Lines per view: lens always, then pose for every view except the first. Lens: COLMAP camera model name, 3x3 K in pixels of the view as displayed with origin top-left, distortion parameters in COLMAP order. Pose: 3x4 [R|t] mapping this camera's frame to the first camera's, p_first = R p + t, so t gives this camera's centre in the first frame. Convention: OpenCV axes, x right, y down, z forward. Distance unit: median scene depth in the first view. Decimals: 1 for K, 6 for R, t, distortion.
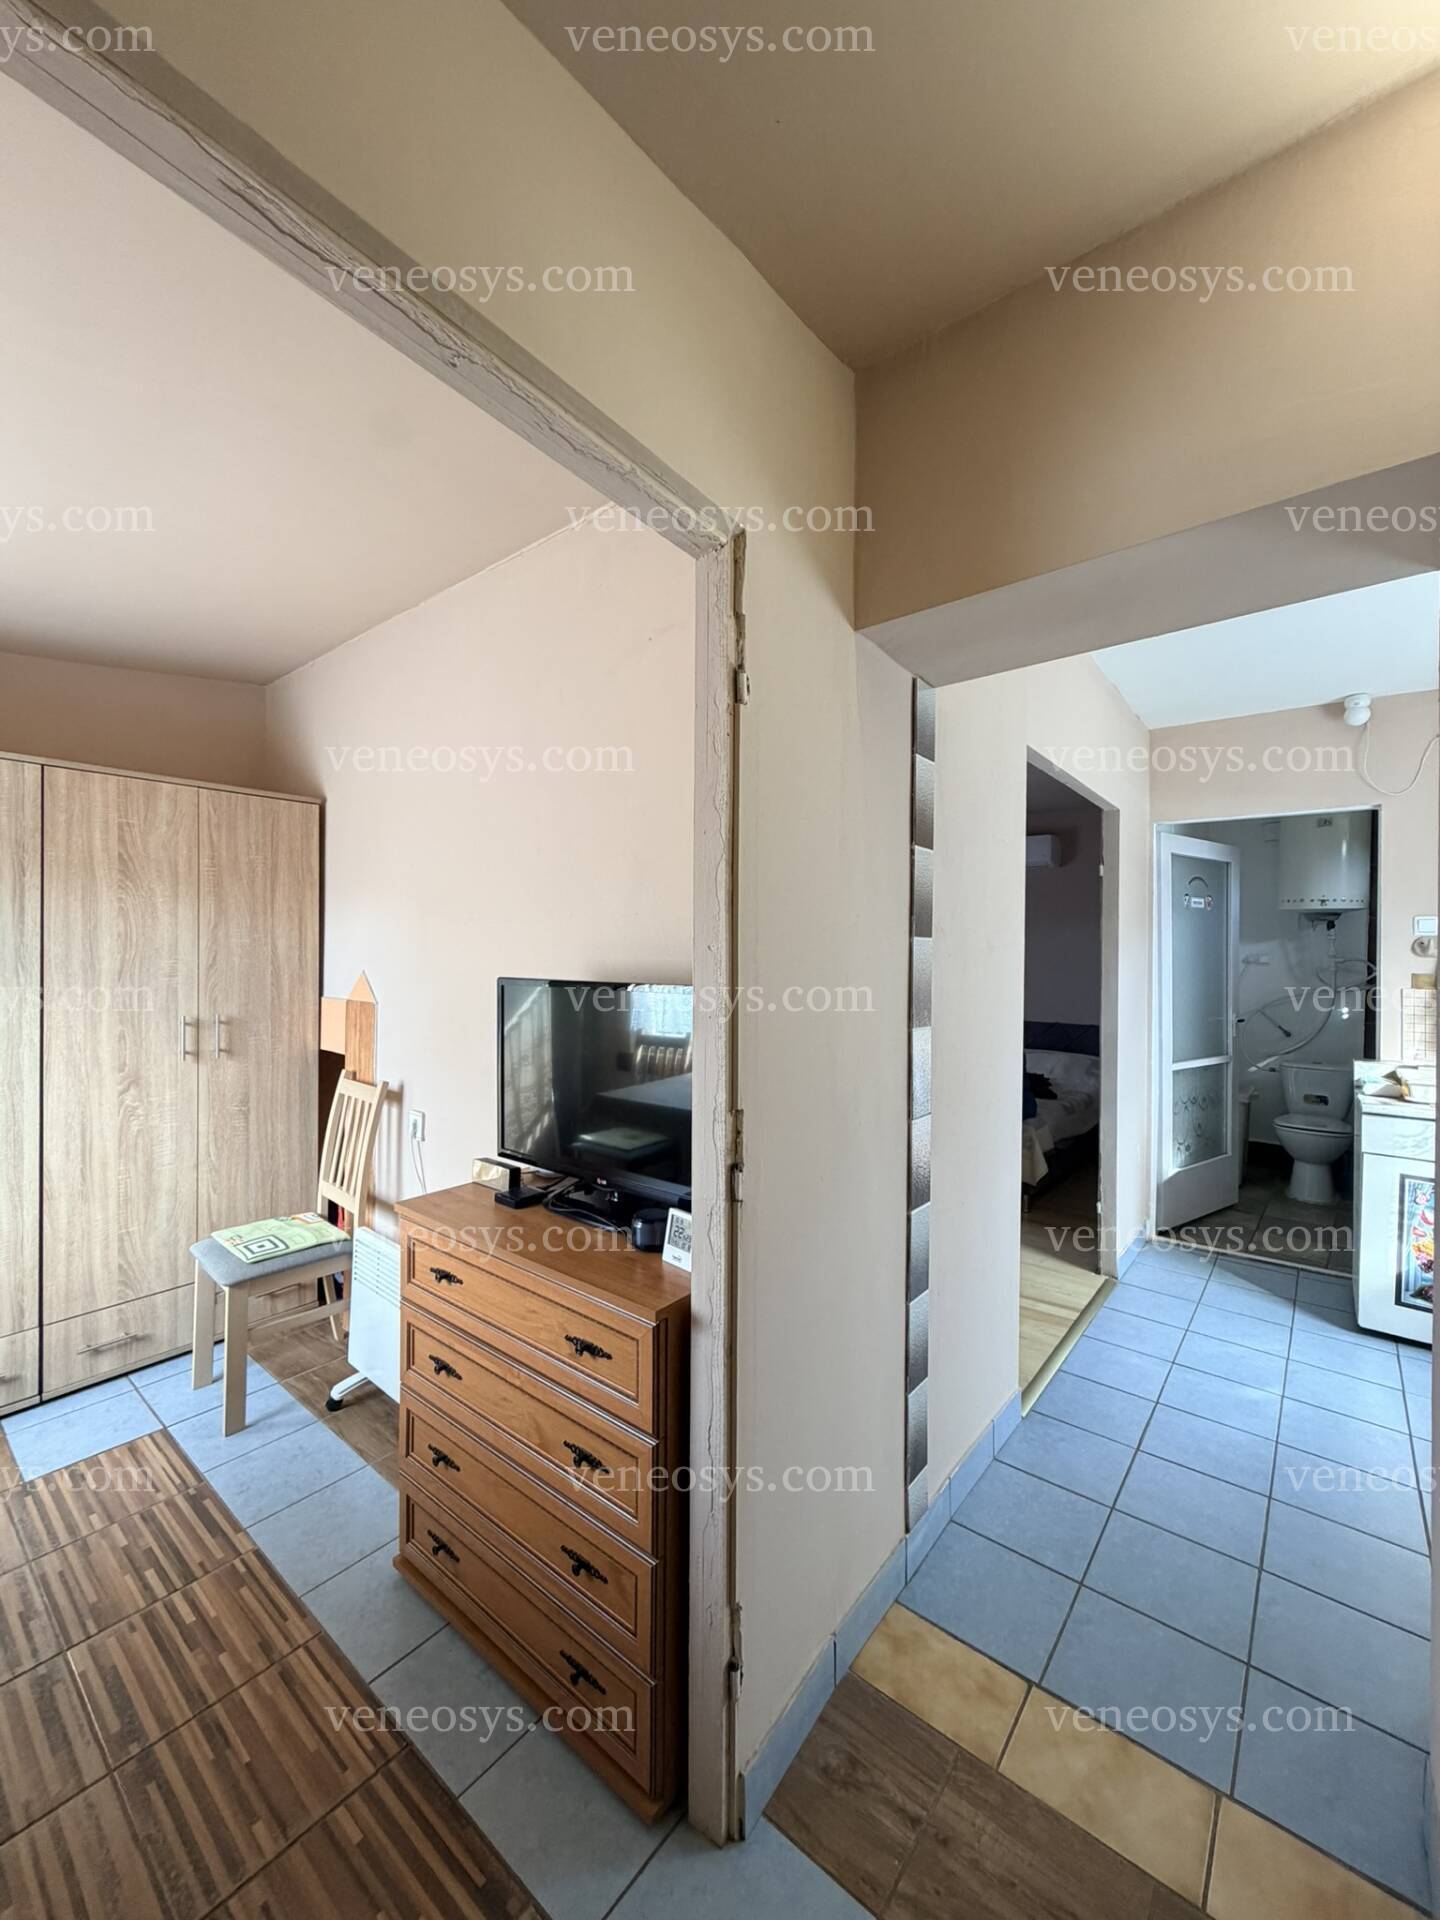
lens RADIAL K [[765.8, 0, 723.8], [0, 765.8, 950.5], [0, 0, 1]] dist [-0.000190, 0.000459]
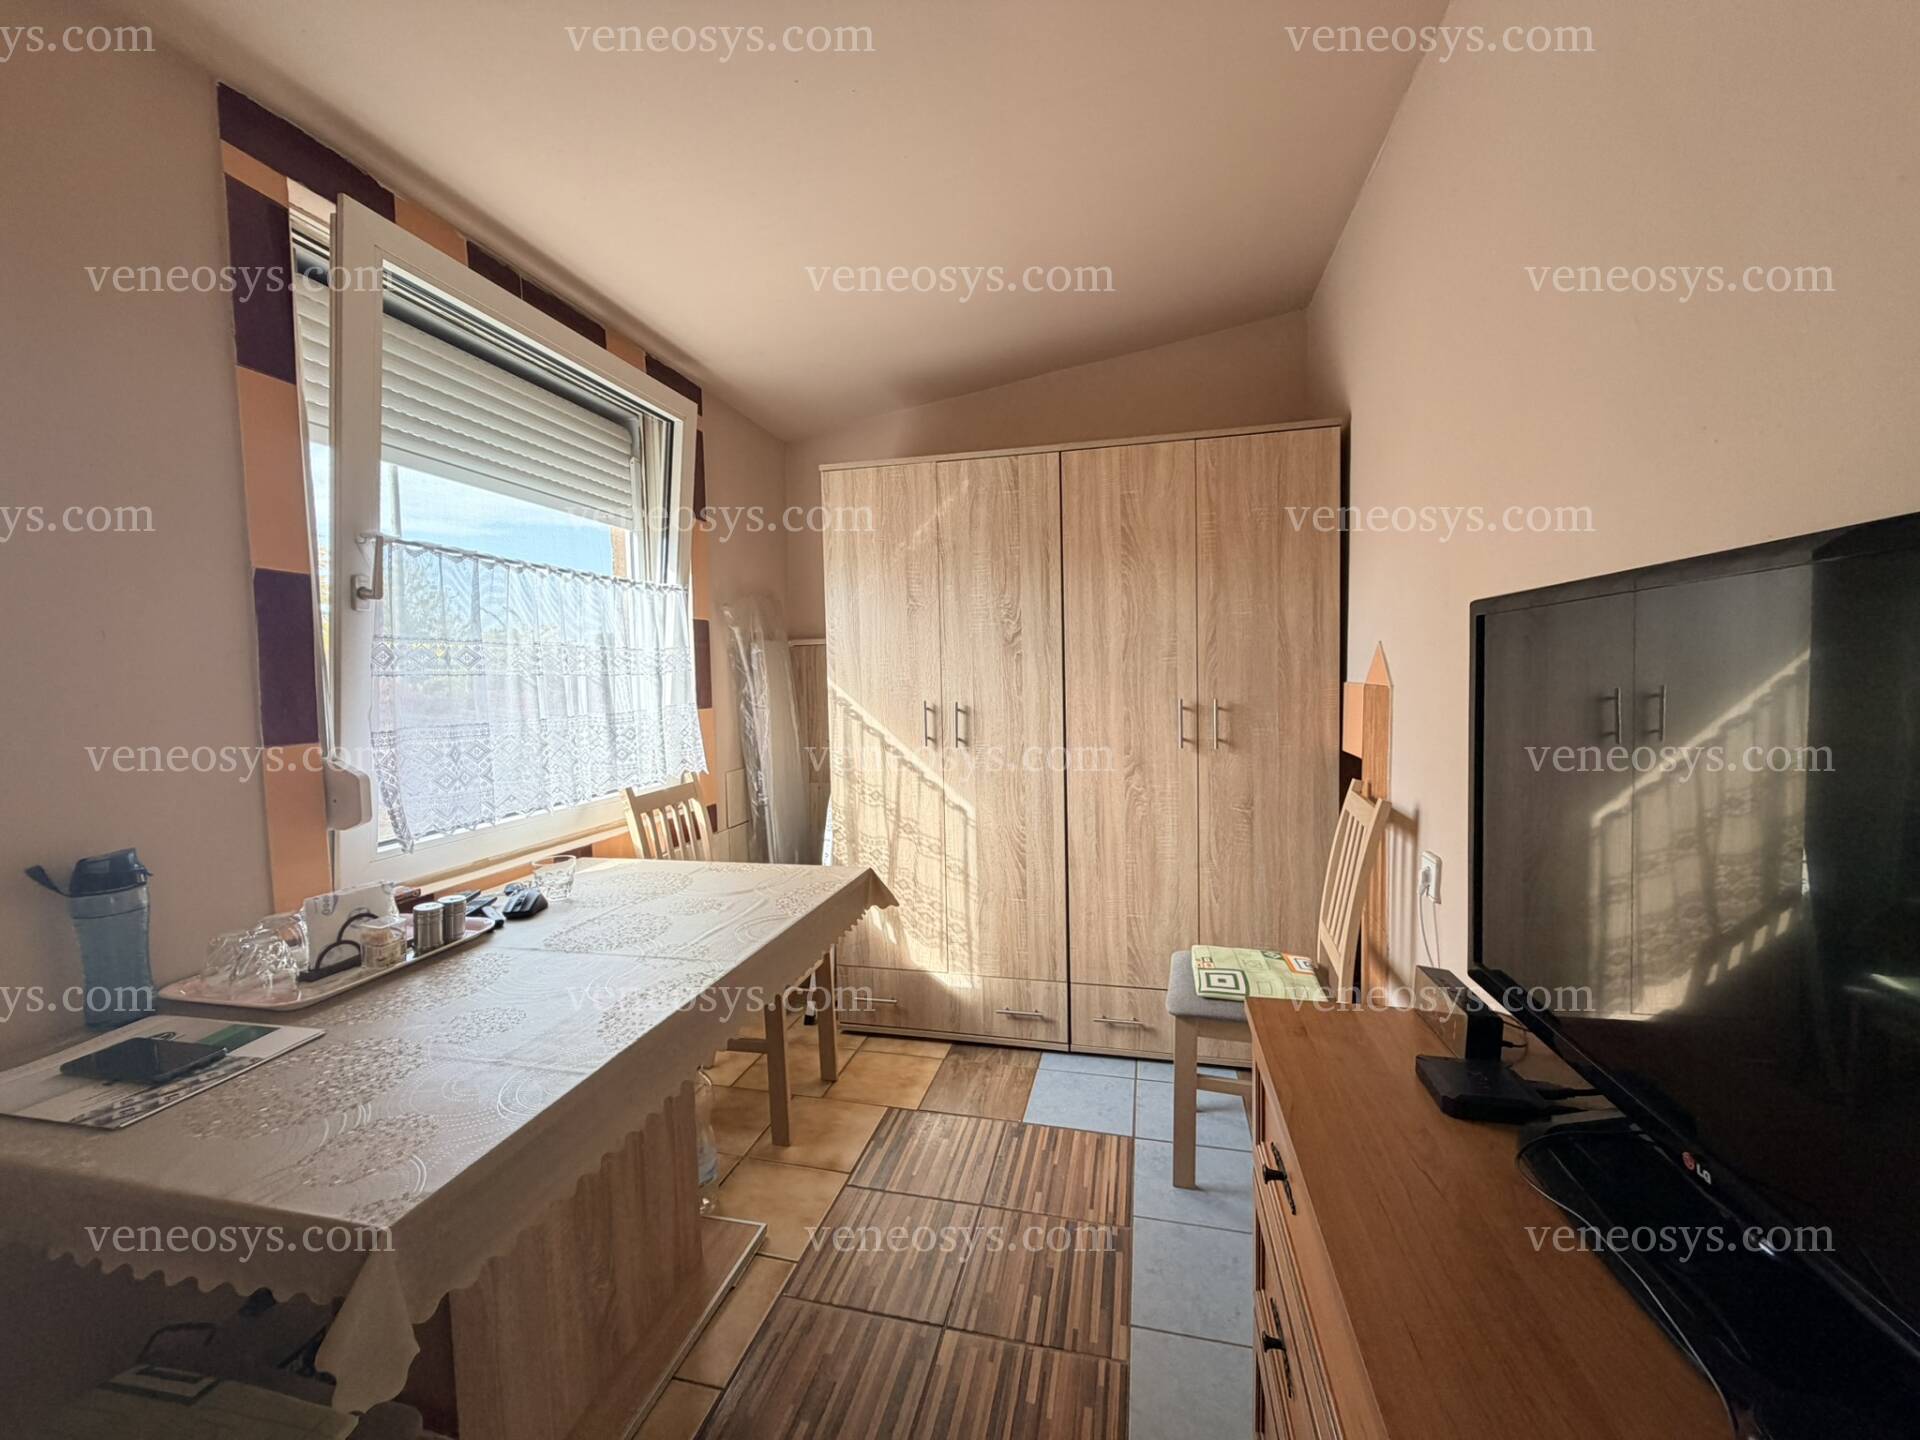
lens RADIAL K [[765.8, 0, 949.2], [0, 765.8, 715.9], [0, 0, 1]] dist [-0.000190, 0.000459]
pose [[0.426935, 0.034366, -0.903629, -0.004740], [0.022790, 0.998551, 0.048744, 0.056457], [0.903995, -0.041404, 0.425534, 0.376834]]
